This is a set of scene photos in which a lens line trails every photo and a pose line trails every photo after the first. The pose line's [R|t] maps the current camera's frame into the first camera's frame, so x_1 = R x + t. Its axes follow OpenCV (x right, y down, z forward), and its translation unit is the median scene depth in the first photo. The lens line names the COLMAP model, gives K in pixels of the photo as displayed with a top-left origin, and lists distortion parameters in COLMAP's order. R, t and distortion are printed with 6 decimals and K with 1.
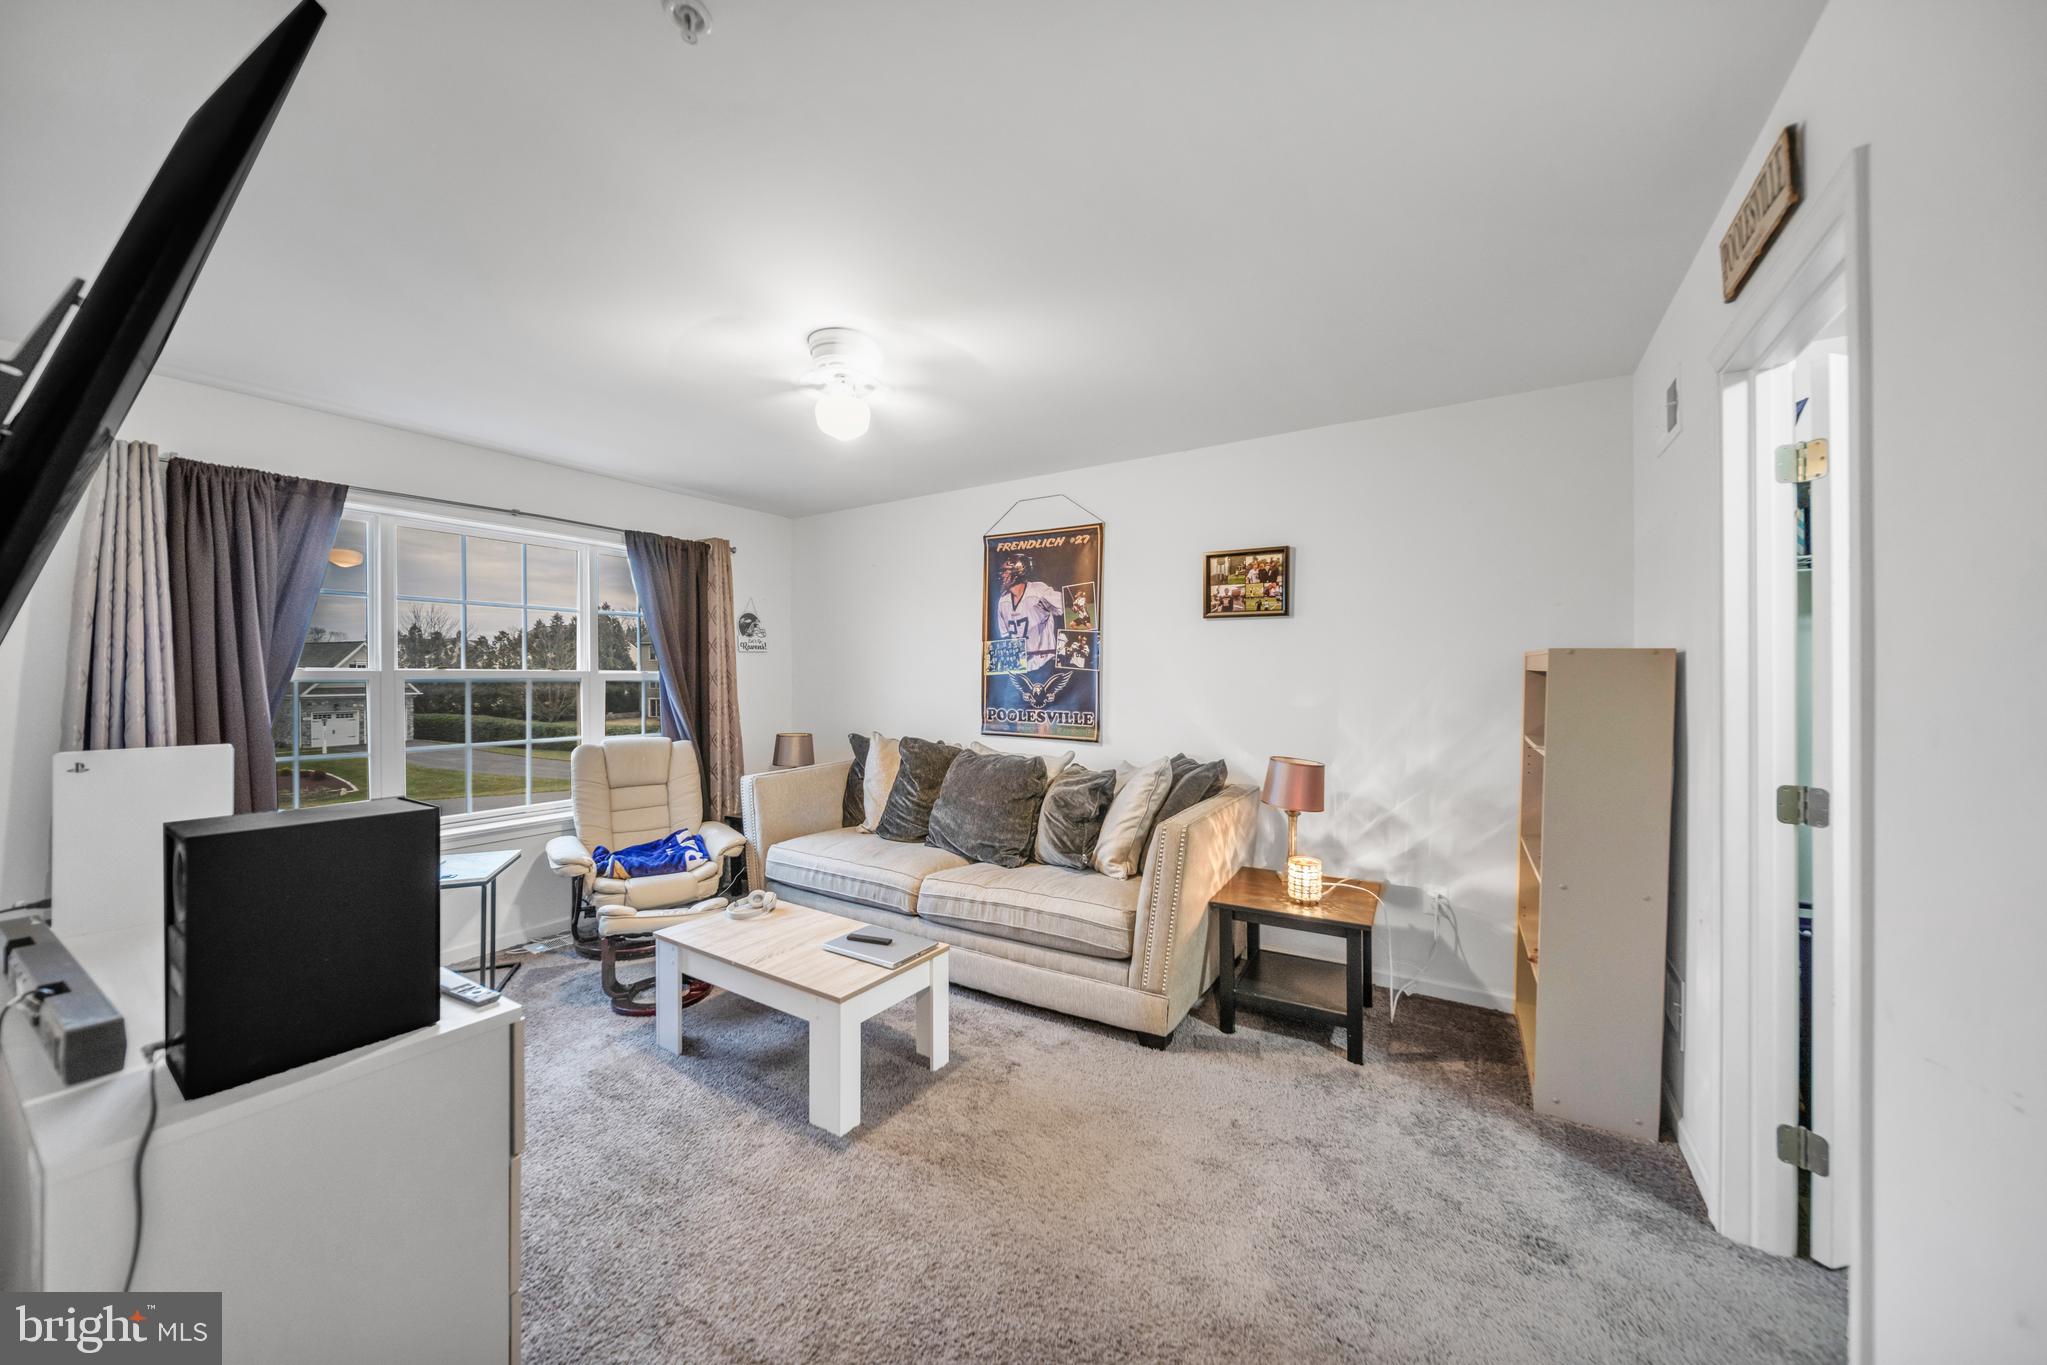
lens RADIAL K [[729.0, 0, 1011.7], [0, 729.0, 681.8], [0, 0, 1]] dist [-0.001783, -0.000416]
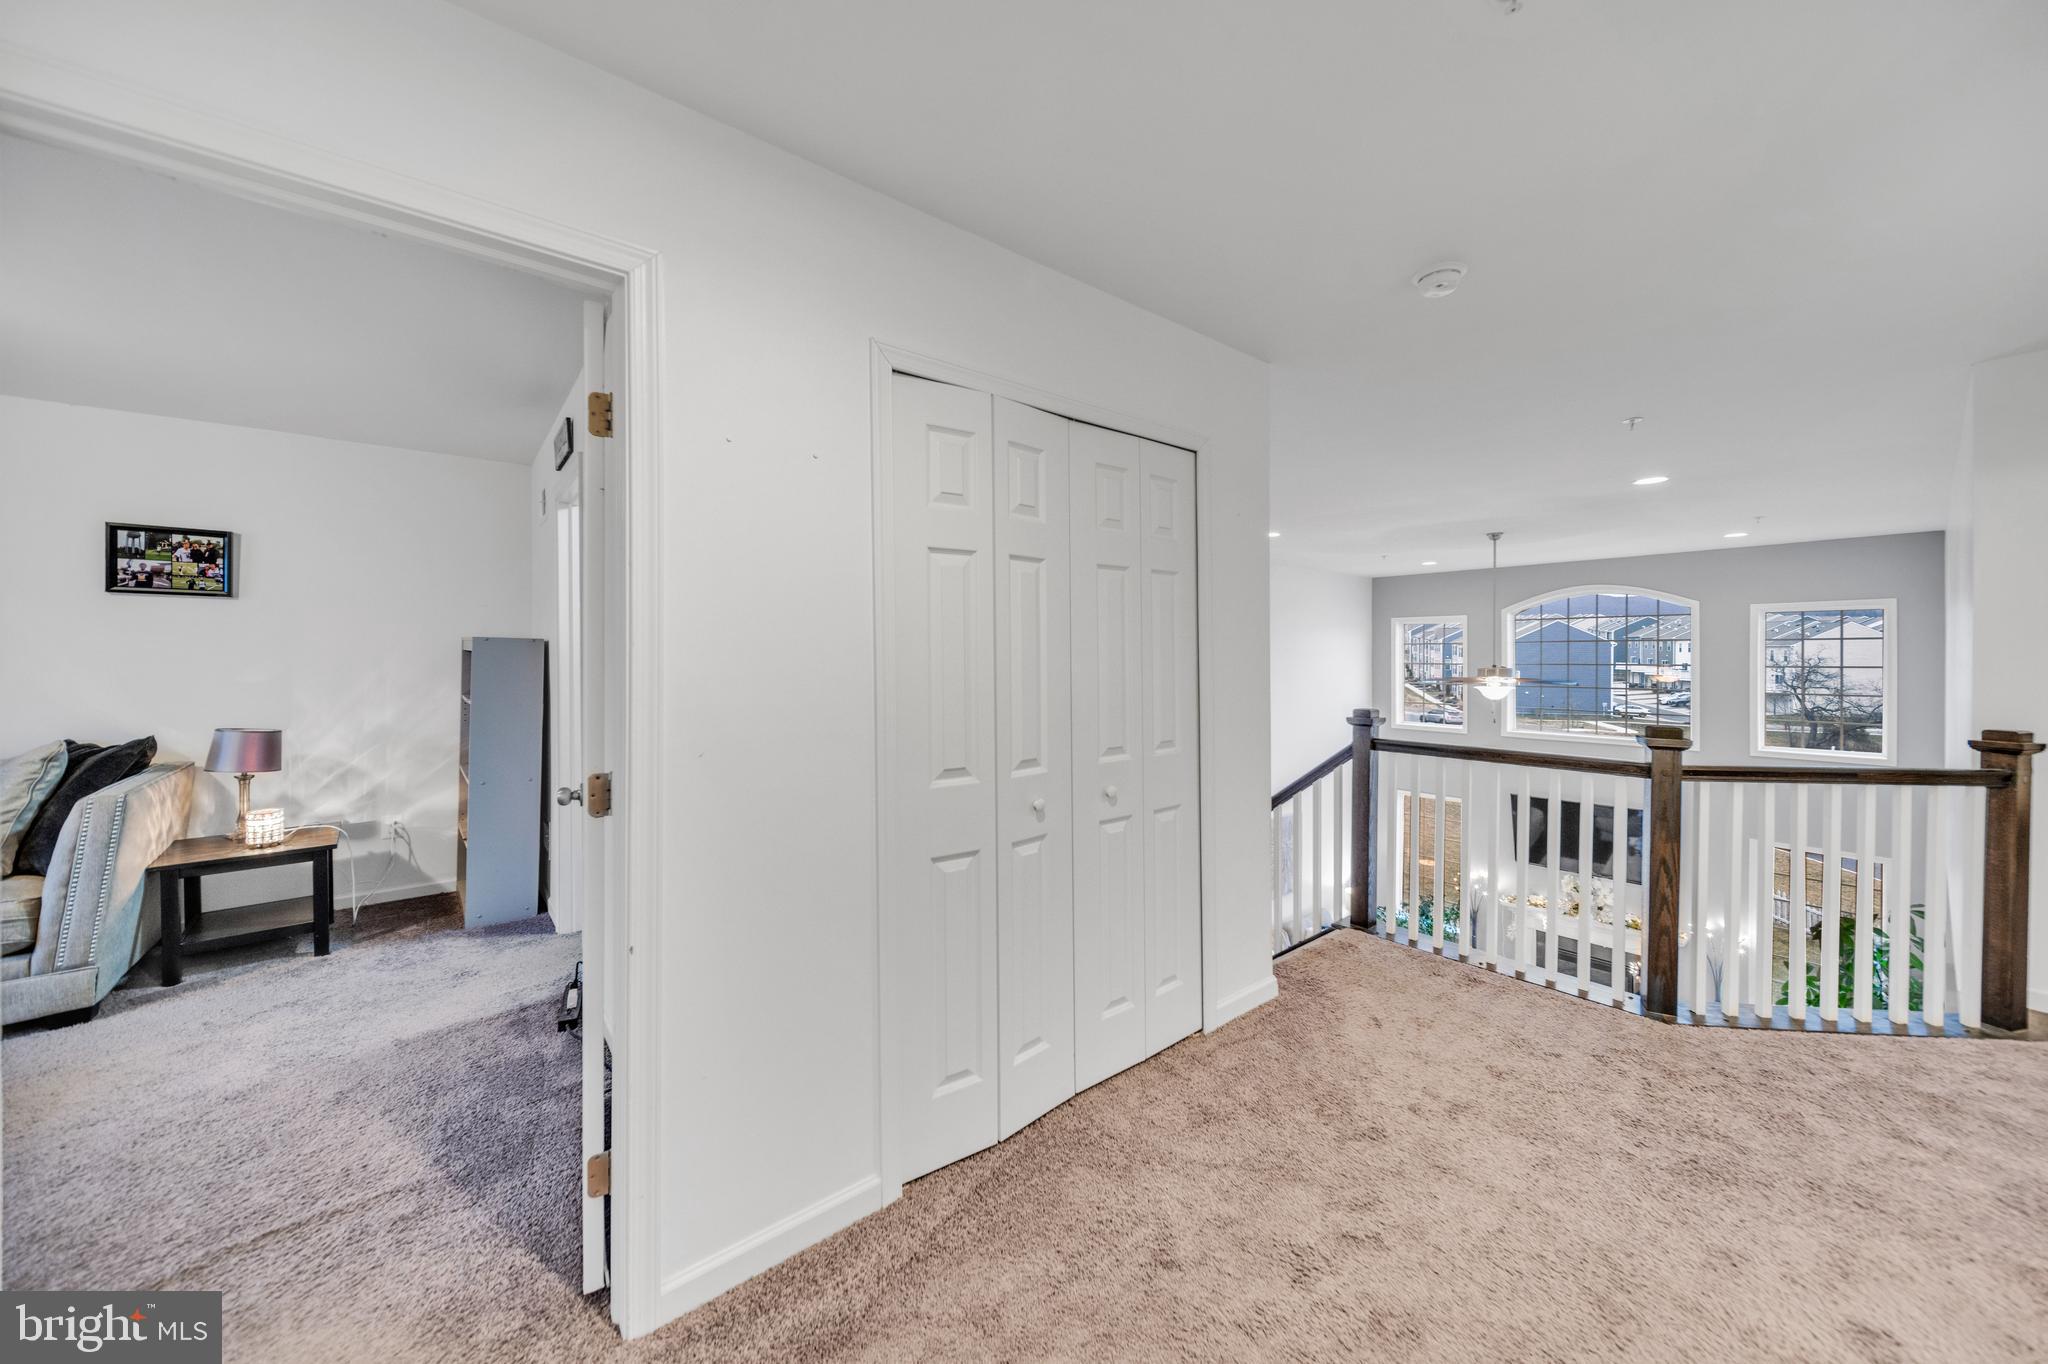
lens RADIAL K [[729.4, 0, 1031.8], [0, 729.4, 651.6], [0, 0, 1]] dist [-0.001783, -0.000416]
pose [[0.310415, 0.002174, 0.950599, -0.300709], [0.008986, 0.999946, -0.005222, 0.005422], [-0.950559, 0.010163, 0.310378, -0.494342]]
